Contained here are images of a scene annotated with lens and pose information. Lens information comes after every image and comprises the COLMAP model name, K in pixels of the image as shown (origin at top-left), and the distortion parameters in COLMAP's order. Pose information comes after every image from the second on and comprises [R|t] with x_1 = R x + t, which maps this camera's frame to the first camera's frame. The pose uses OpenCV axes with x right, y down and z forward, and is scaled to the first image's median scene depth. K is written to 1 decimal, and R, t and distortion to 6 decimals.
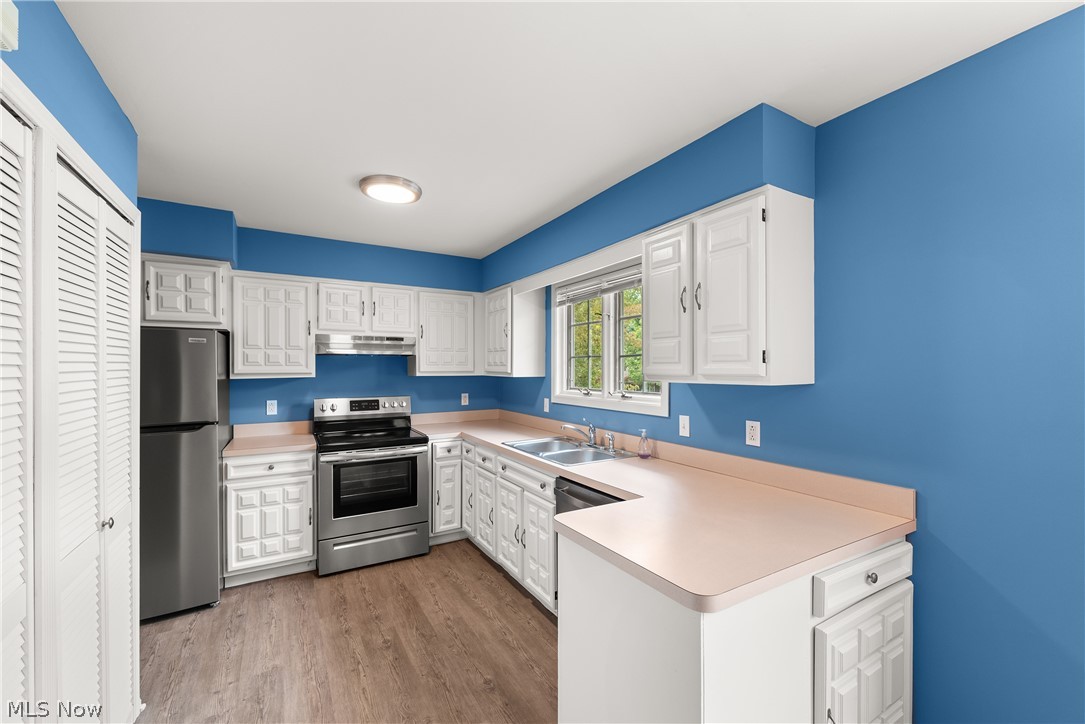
lens RADIAL K [[437.2, 0, 542.0], [0, 437.2, 367.3], [0, 0, 1]] dist [0.000447, -0.000690]
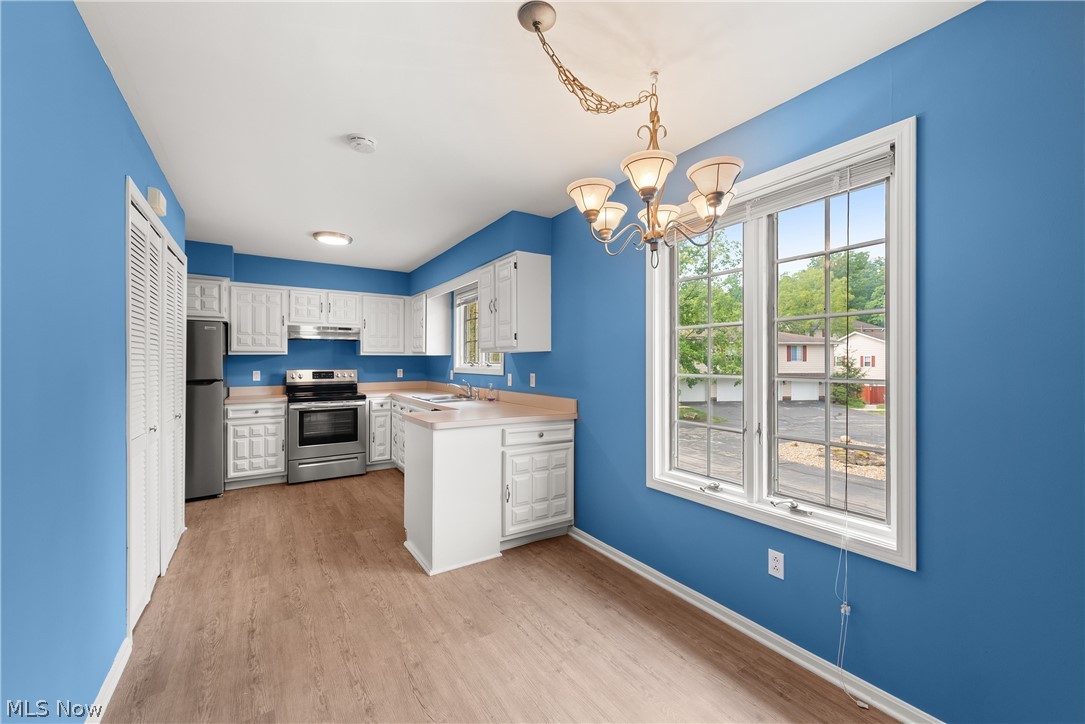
lens RADIAL K [[432.0, 0, 543.5], [0, 432.0, 358.2], [0, 0, 1]] dist [0.004293, 0.000869]
pose [[0.999012, 0.001325, 0.044413, 0.314284], [-0.001056, 0.999981, -0.006083, 0.049579], [-0.044420, 0.006030, 0.998995, -0.557305]]
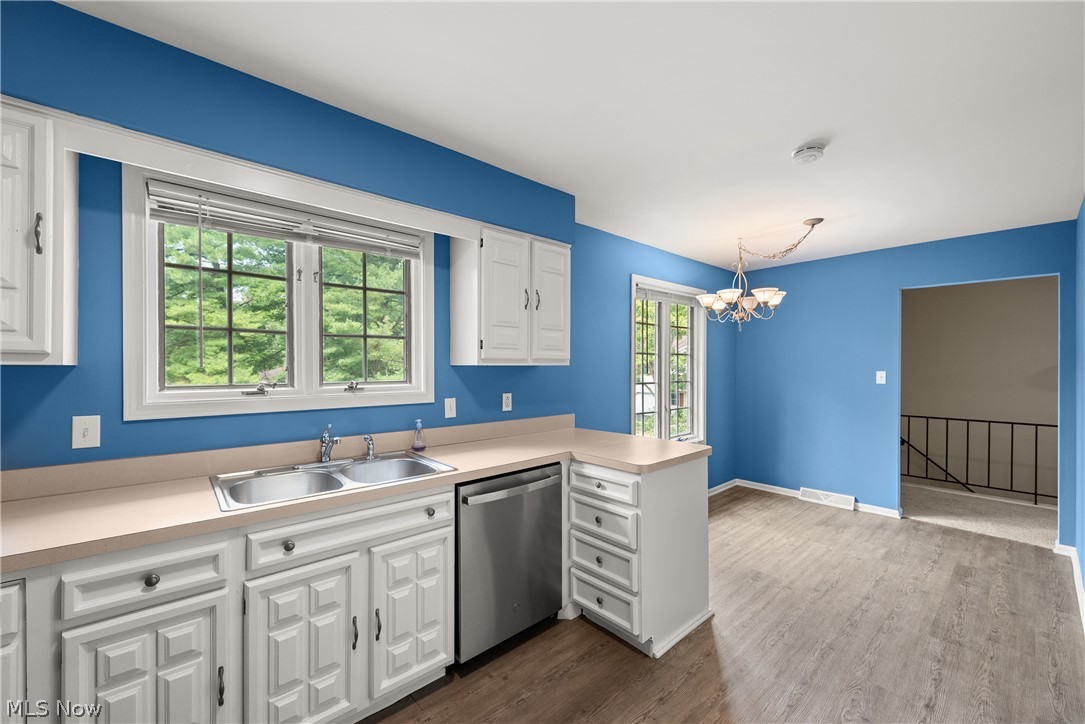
lens RADIAL K [[432.0, 0, 541.9], [0, 432.0, 368.9], [0, 0, 1]] dist [0.004293, 0.000869]
pose [[-0.184896, -0.005858, 0.982741, -0.612419], [-0.002032, 0.999982, 0.005578, 0.027307], [-0.982756, -0.000965, -0.184905, 0.803470]]
